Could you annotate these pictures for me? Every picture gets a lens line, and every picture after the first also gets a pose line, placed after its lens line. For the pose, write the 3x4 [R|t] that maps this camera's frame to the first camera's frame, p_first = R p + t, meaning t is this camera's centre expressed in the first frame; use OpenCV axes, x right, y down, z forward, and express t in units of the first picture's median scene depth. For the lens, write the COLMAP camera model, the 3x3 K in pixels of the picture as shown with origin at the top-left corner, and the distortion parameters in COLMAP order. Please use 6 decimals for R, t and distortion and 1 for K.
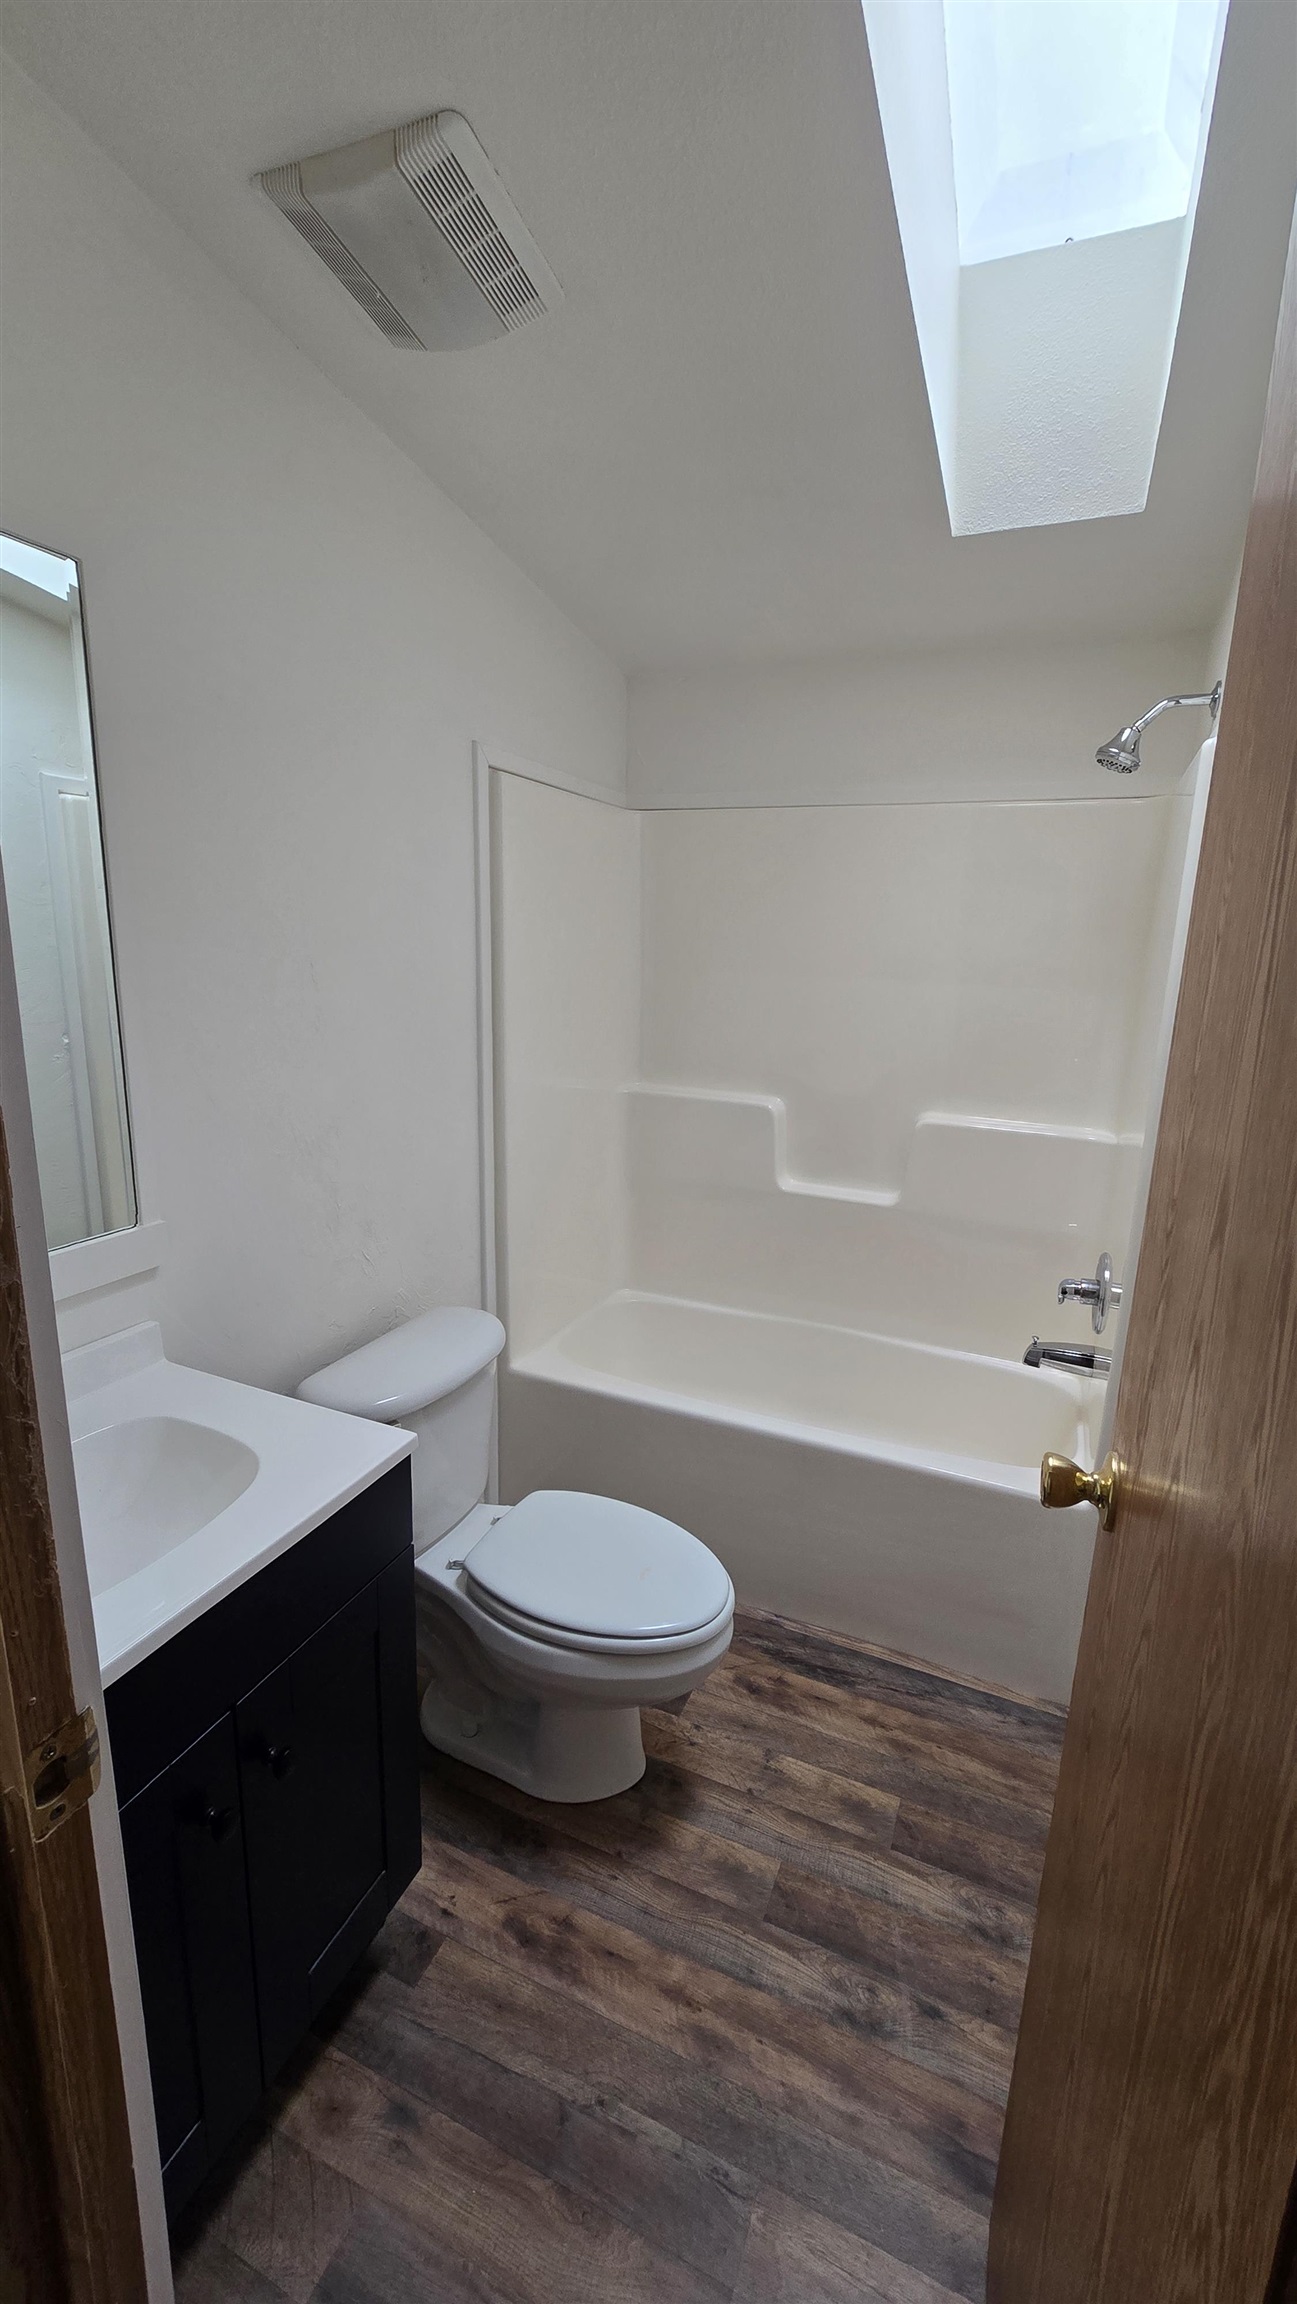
lens RADIAL K [[942.2, 0, 646.2], [0, 942.2, 1155.3], [0, 0, 1]] dist [-0.007786, 0.003922]
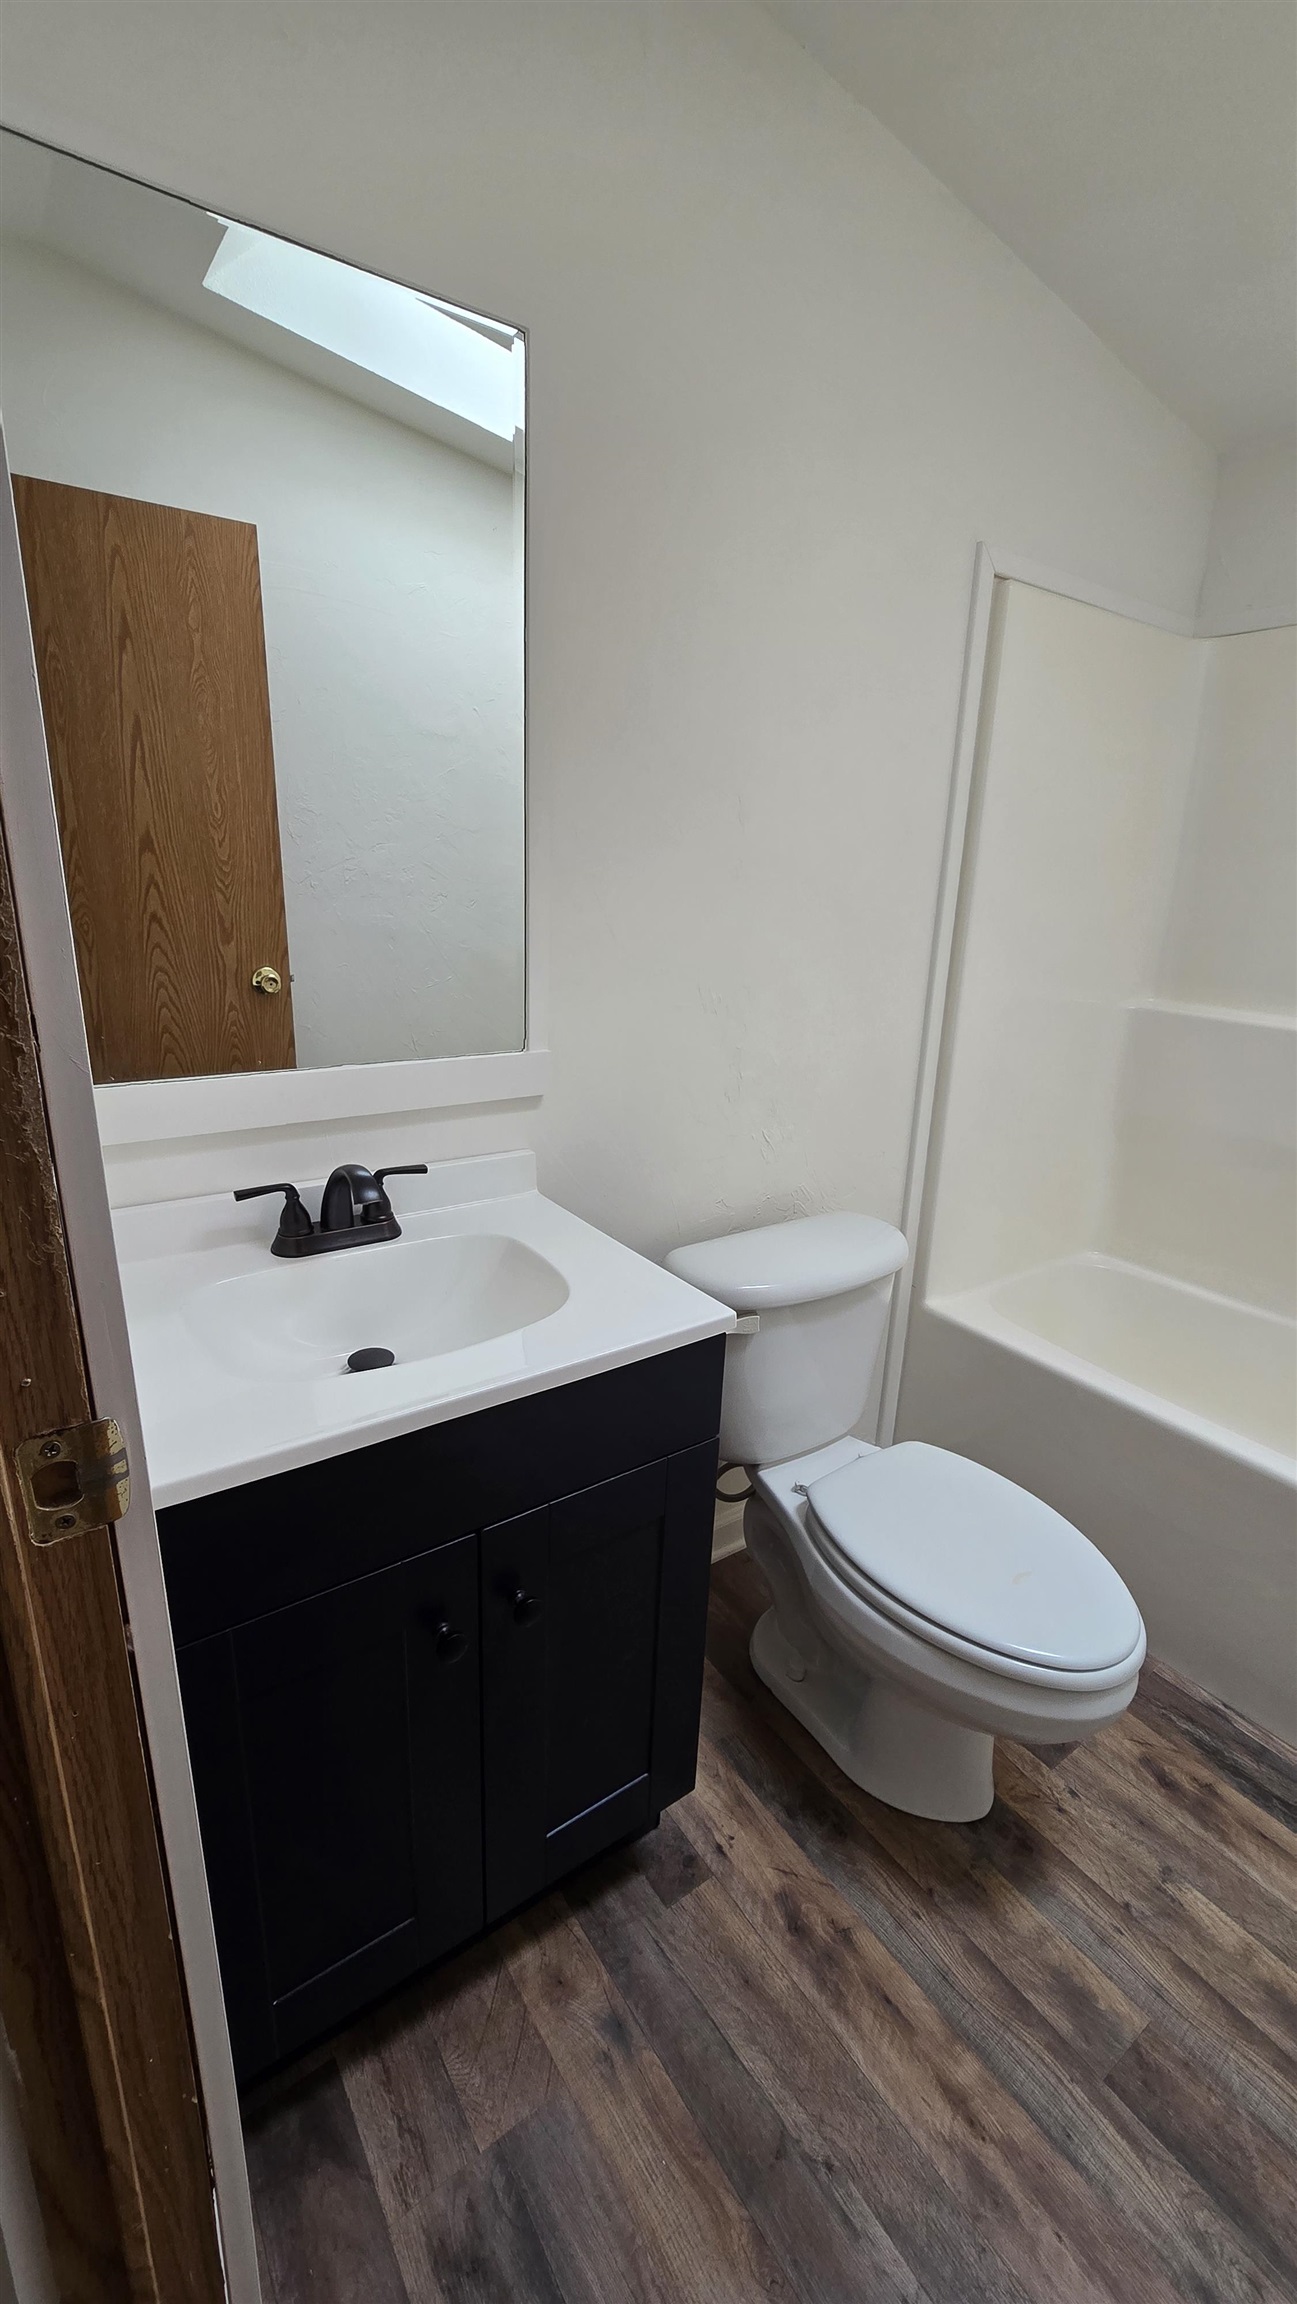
lens RADIAL K [[942.2, 0, 646.2], [0, 942.2, 1155.3], [0, 0, 1]] dist [-0.007786, 0.003922]
pose [[0.854567, 0.149456, -0.497372, 0.077794], [-0.125815, 0.988746, 0.080937, 0.082845], [0.503871, -0.006589, 0.863754, 0.191197]]
